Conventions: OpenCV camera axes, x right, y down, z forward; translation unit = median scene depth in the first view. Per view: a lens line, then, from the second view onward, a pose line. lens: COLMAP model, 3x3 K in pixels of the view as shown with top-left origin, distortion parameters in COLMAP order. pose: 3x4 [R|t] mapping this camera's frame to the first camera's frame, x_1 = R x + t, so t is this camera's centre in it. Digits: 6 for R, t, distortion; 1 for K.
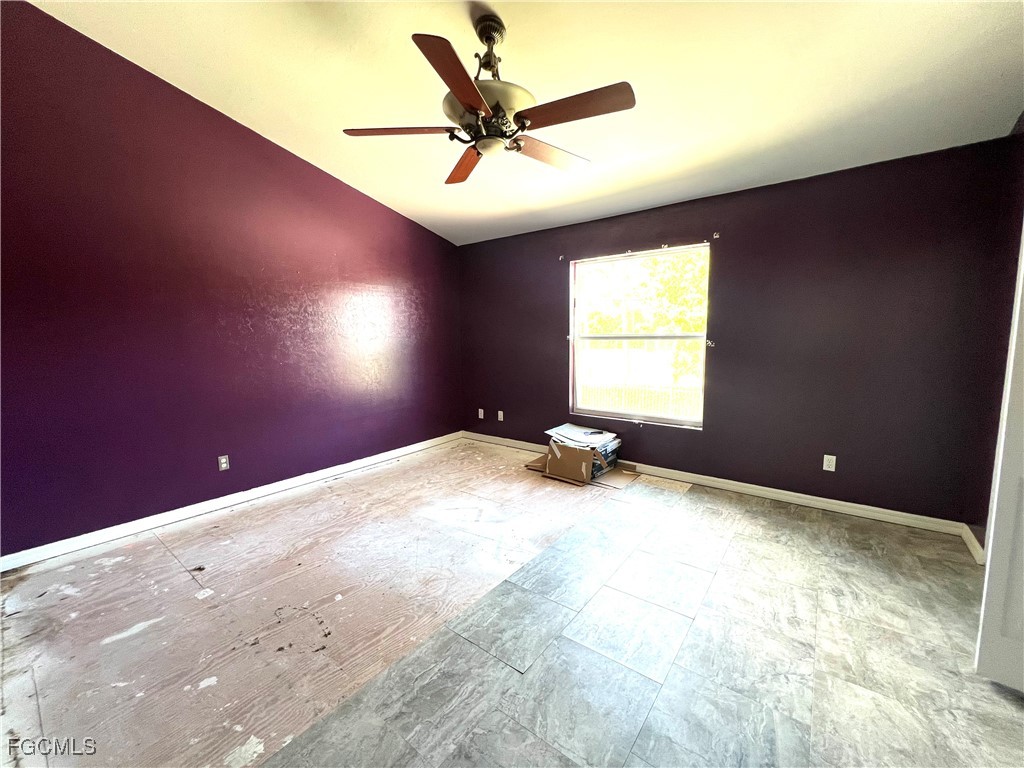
lens RADIAL K [[415.3, 0, 510.9], [0, 415.3, 383.1], [0, 0, 1]] dist [0.000040, 0.000269]
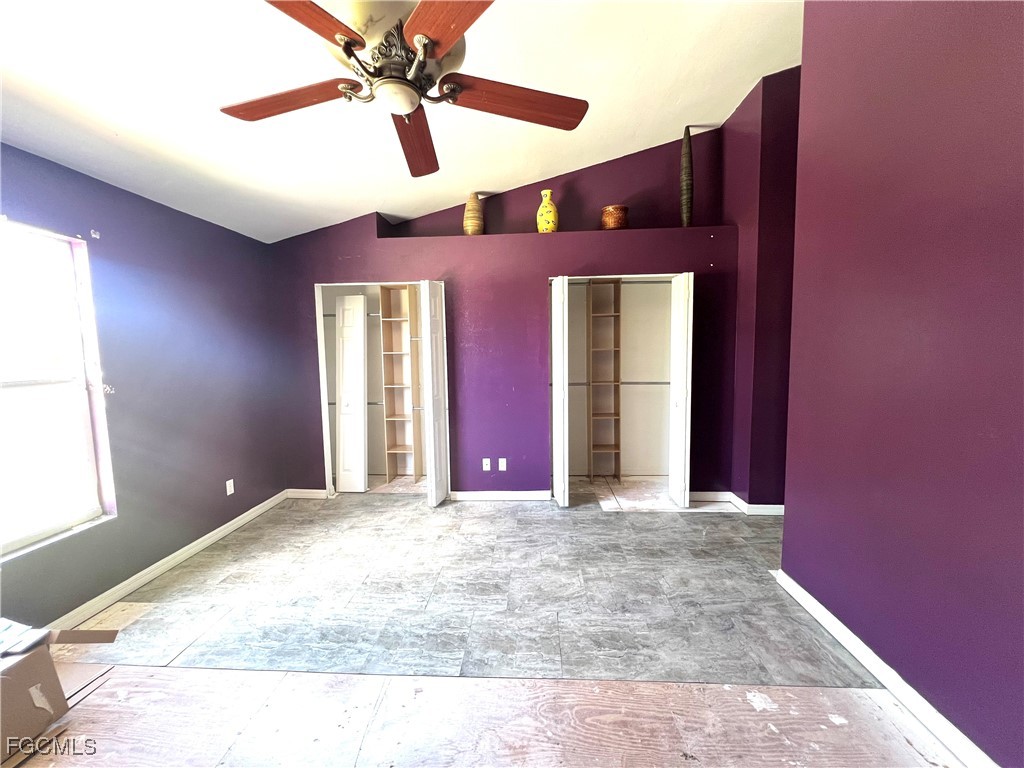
lens RADIAL K [[415.3, 0, 512.0], [0, 415.3, 383.3], [0, 0, 1]] dist [0.000040, 0.000269]
pose [[-0.574383, -0.047555, 0.817204, -0.836768], [0.119212, 0.982808, 0.140982, -0.220342], [-0.809860, 0.178398, -0.558839, 1.508878]]
